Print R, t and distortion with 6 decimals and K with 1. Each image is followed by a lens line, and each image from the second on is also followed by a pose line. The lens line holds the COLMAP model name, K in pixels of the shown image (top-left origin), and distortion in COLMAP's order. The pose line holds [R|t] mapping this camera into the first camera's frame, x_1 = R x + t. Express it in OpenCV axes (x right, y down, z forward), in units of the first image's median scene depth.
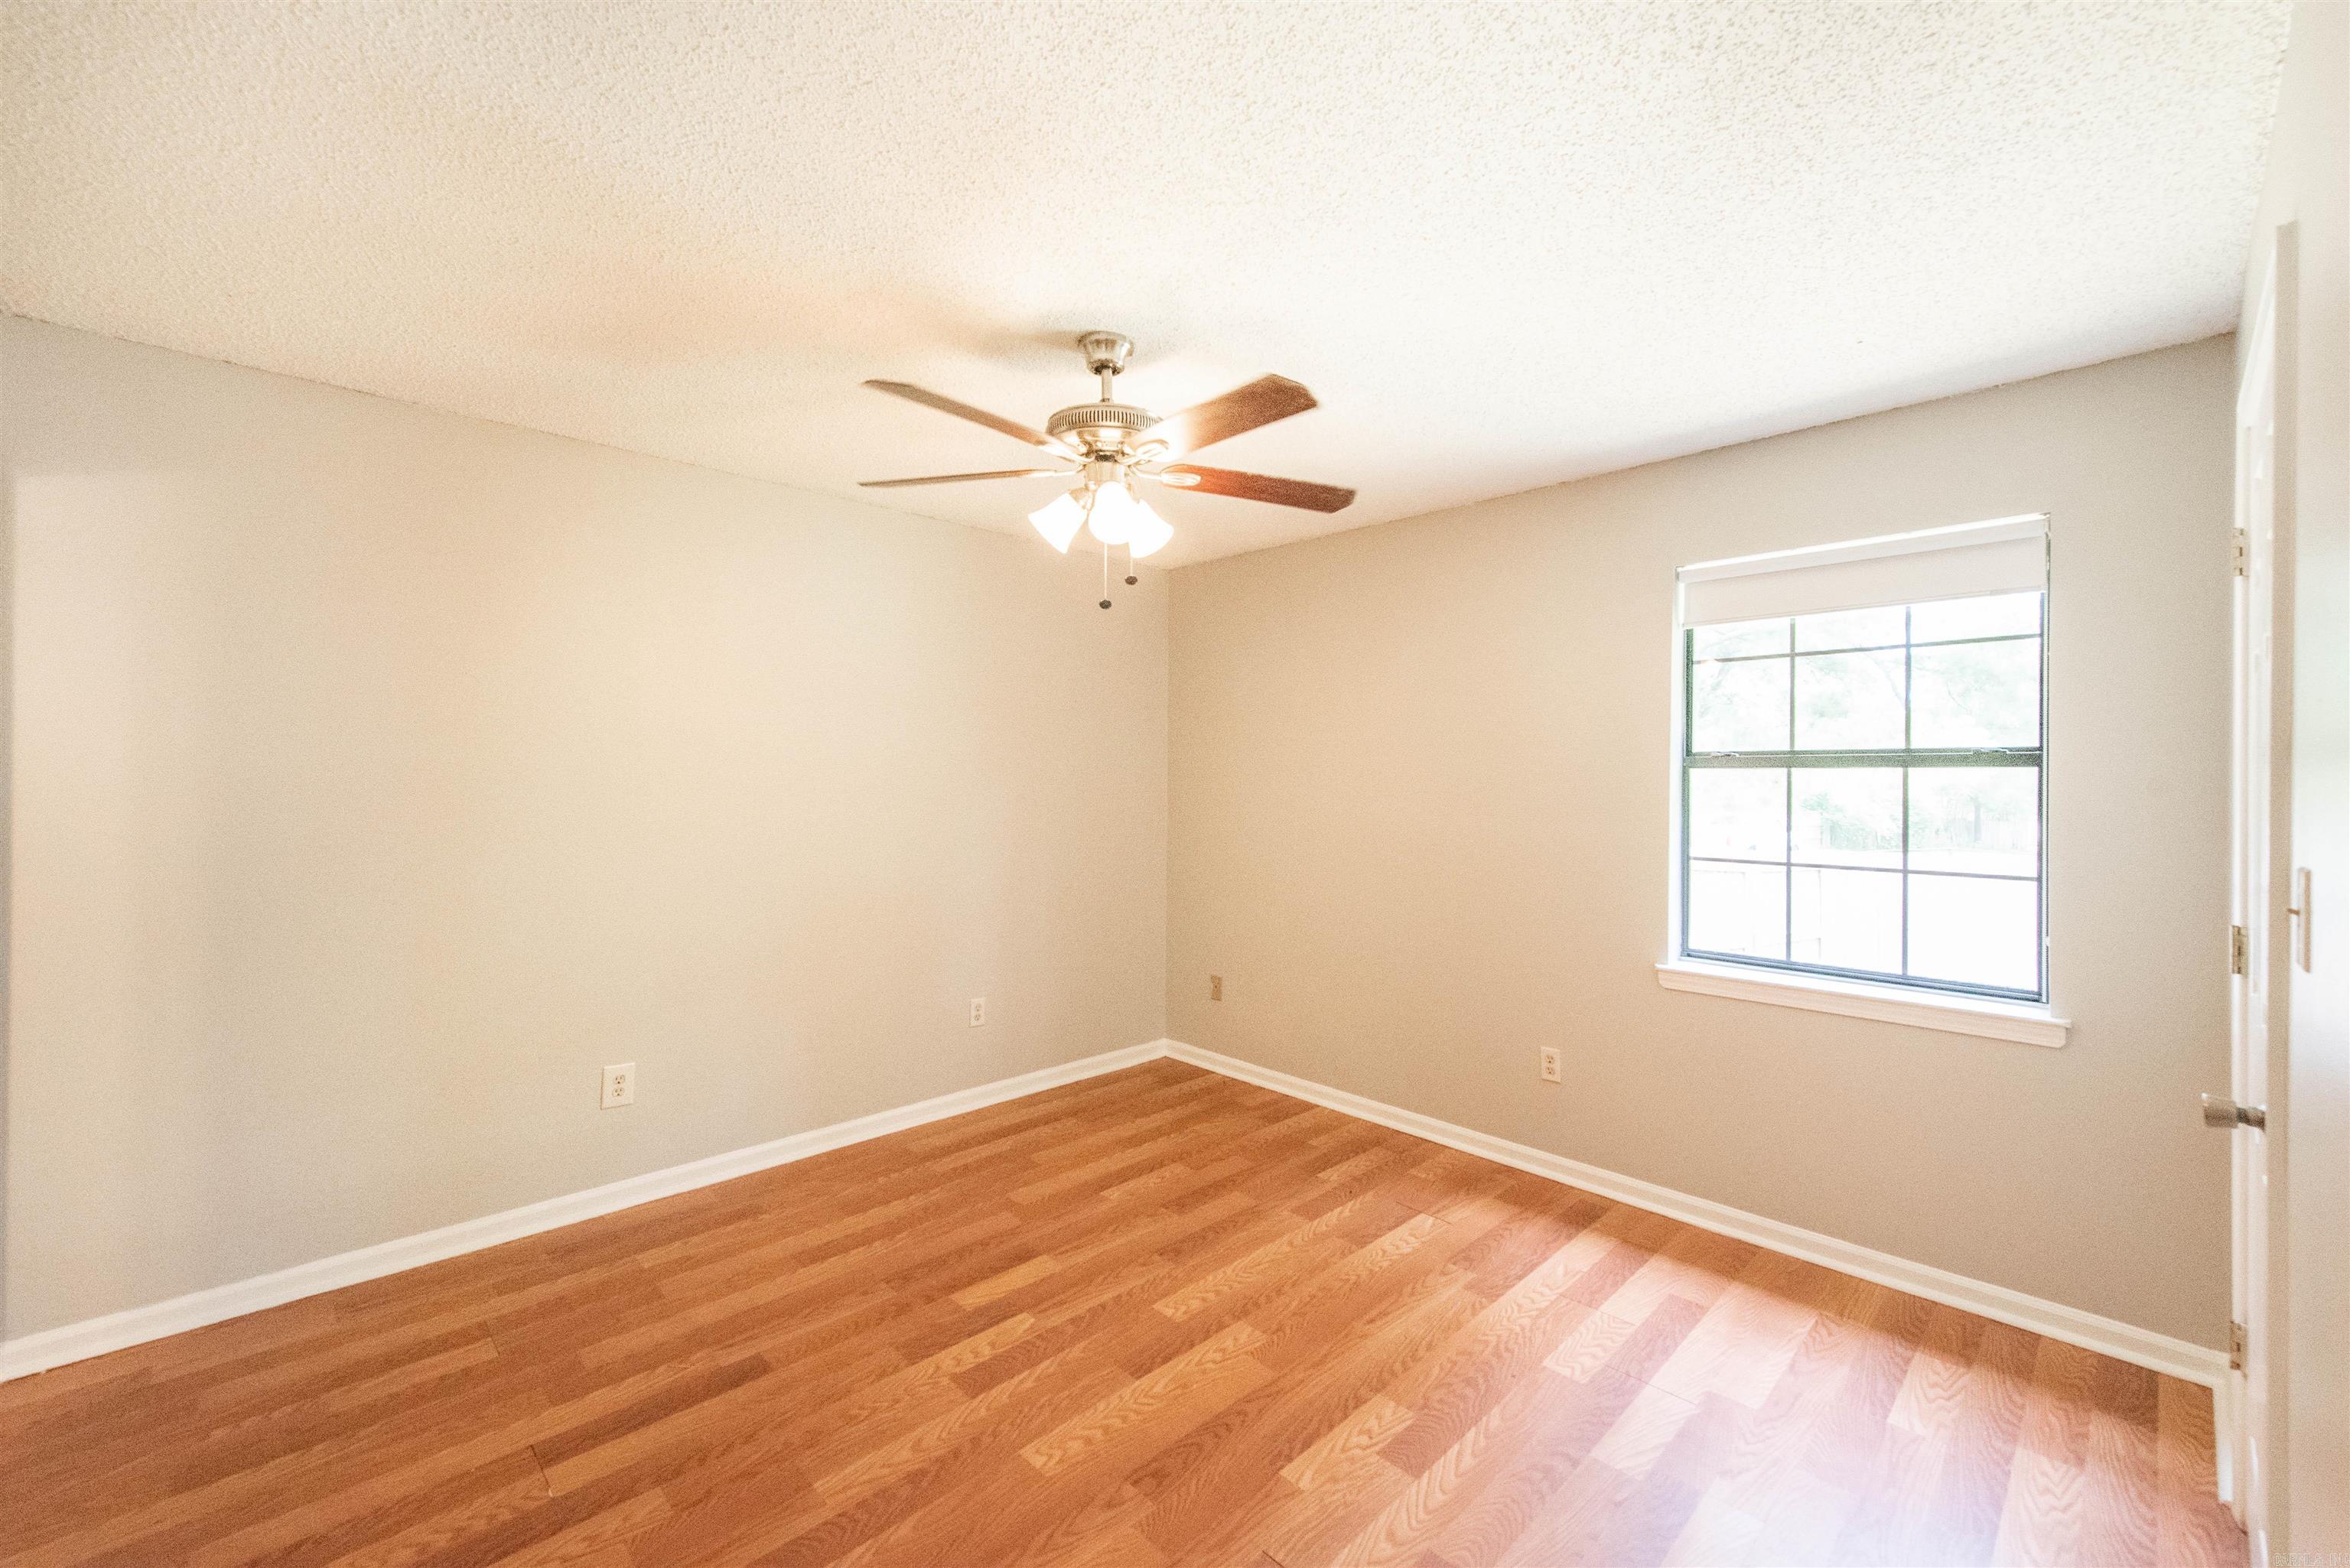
lens RADIAL K [[936.8, 0, 1186.5], [0, 936.8, 768.4], [0, 0, 1]] dist [-0.002021, -0.000378]
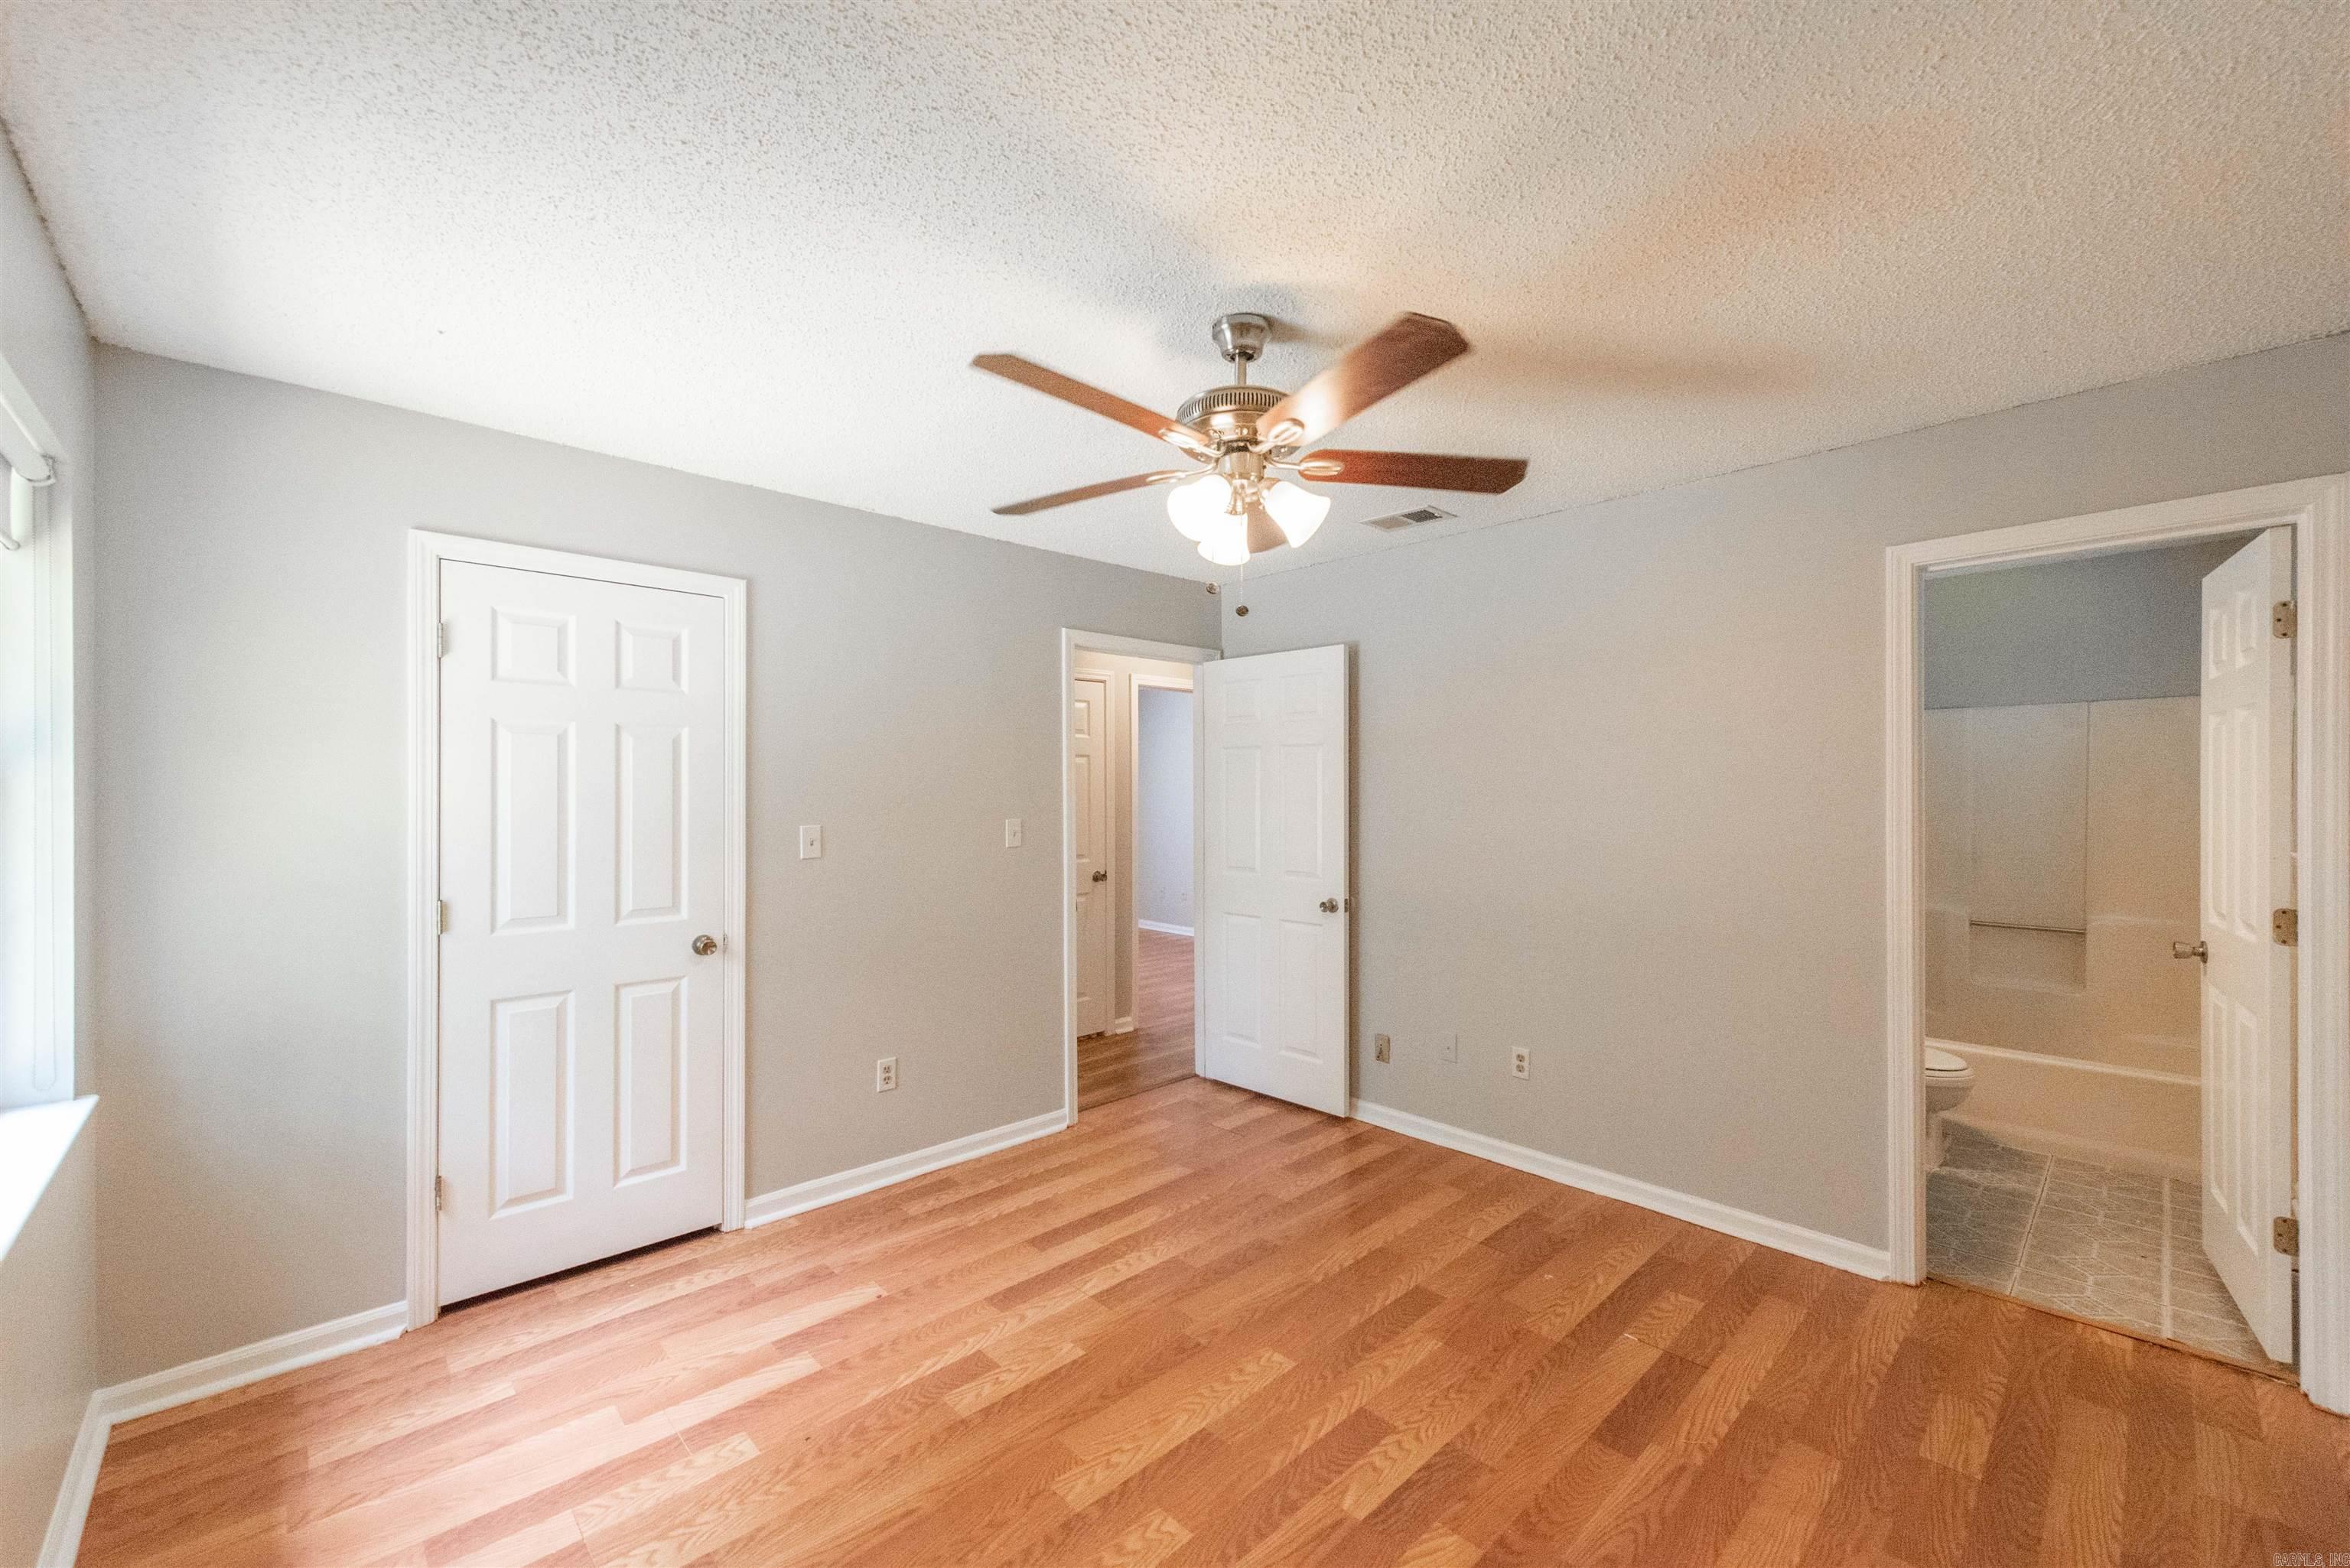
lens RADIAL K [[936.8, 0, 1186.5], [0, 936.8, 768.4], [0, 0, 1]] dist [-0.002021, -0.000378]
pose [[-0.999915, -0.003020, 0.012710, -0.045201], [-0.003418, 0.999500, -0.031432, 0.000025], [-0.012609, -0.031472, -0.999425, 2.010600]]
